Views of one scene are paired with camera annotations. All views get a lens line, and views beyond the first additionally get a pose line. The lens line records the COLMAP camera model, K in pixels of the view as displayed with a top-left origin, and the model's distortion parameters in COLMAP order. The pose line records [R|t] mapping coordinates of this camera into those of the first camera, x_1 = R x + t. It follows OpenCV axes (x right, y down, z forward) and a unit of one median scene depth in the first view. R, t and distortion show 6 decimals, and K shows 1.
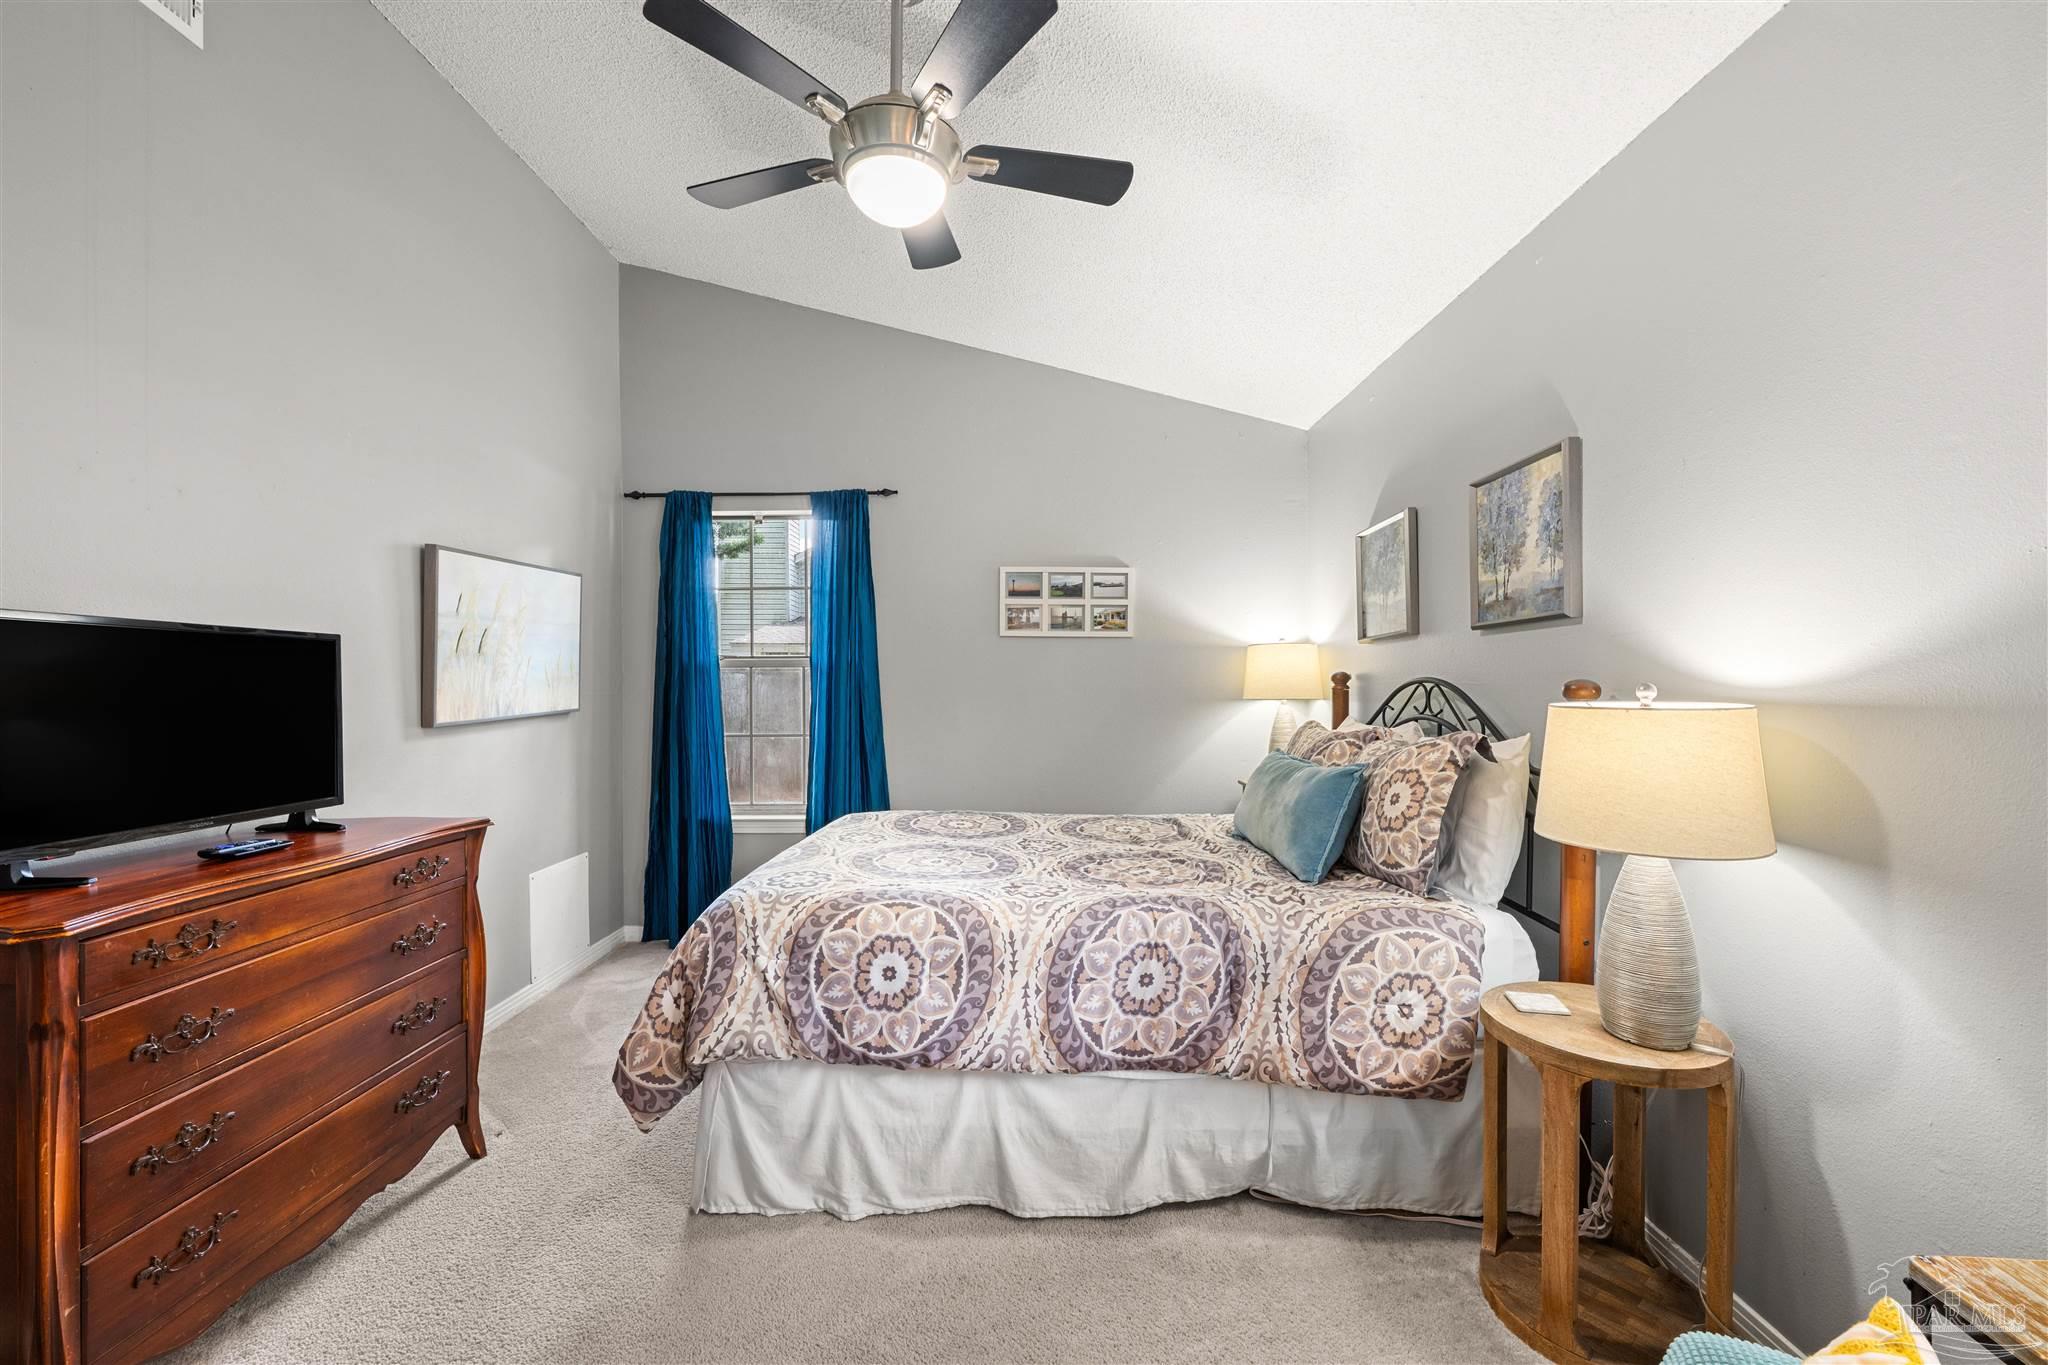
lens RADIAL K [[827.8, 0, 1014.2], [0, 827.8, 678.4], [0, 0, 1]] dist [0.000703, 0.000112]
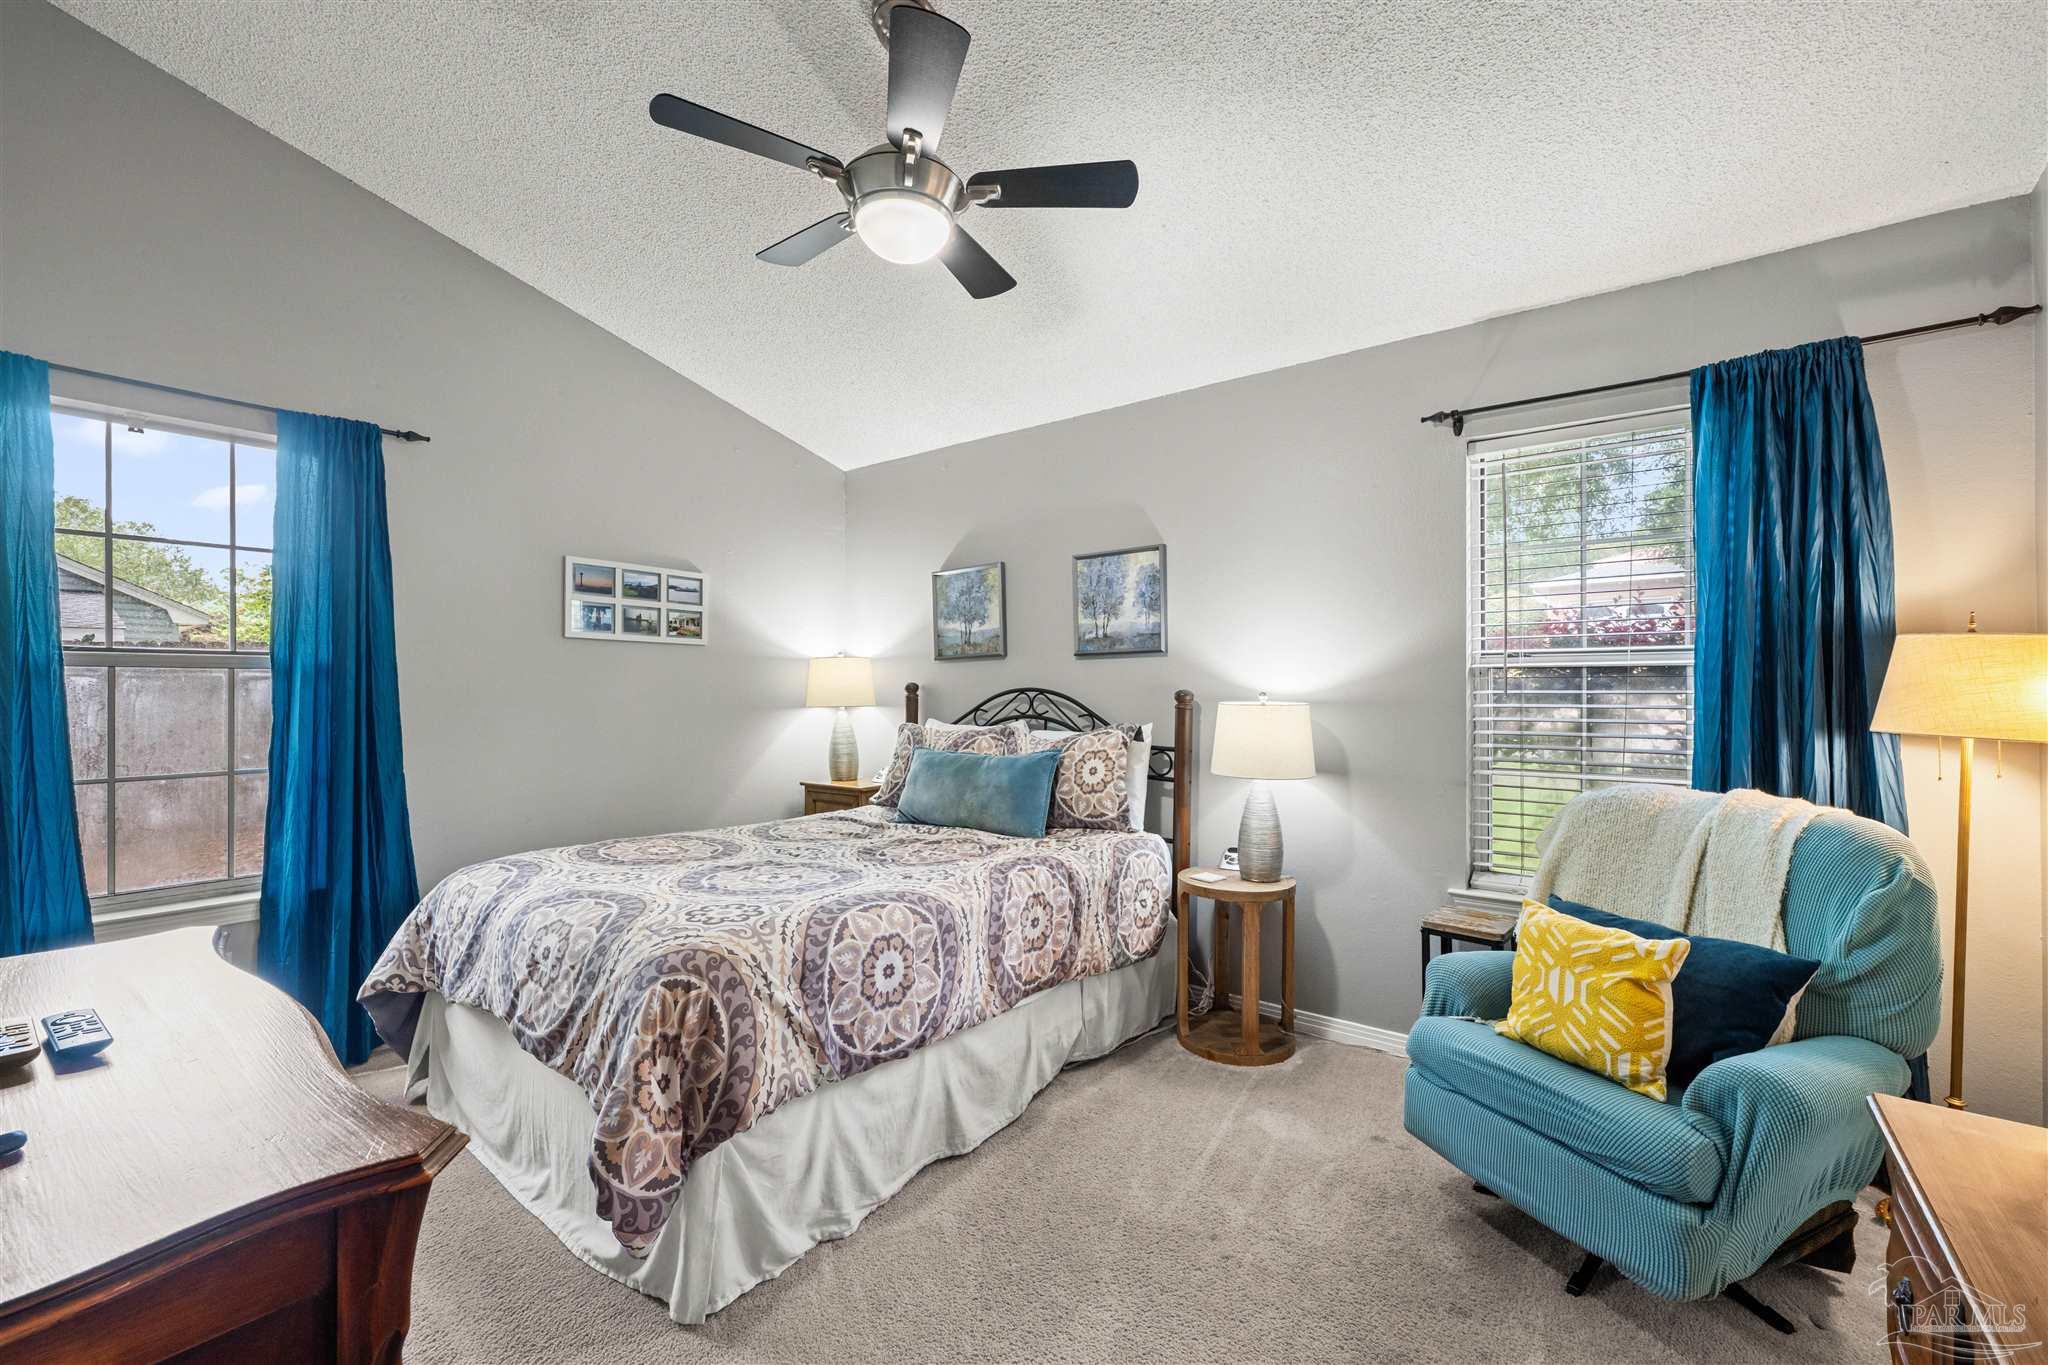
lens RADIAL K [[842.1, 0, 1029.4], [0, 842.1, 673.2], [0, 0, 1]] dist [-0.003415, -0.000057]
pose [[0.595575, 0.017334, 0.803113, -0.886695], [-0.003227, 0.999811, -0.019187, 0.001684], [-0.803293, 0.008836, 0.595518, 0.221159]]
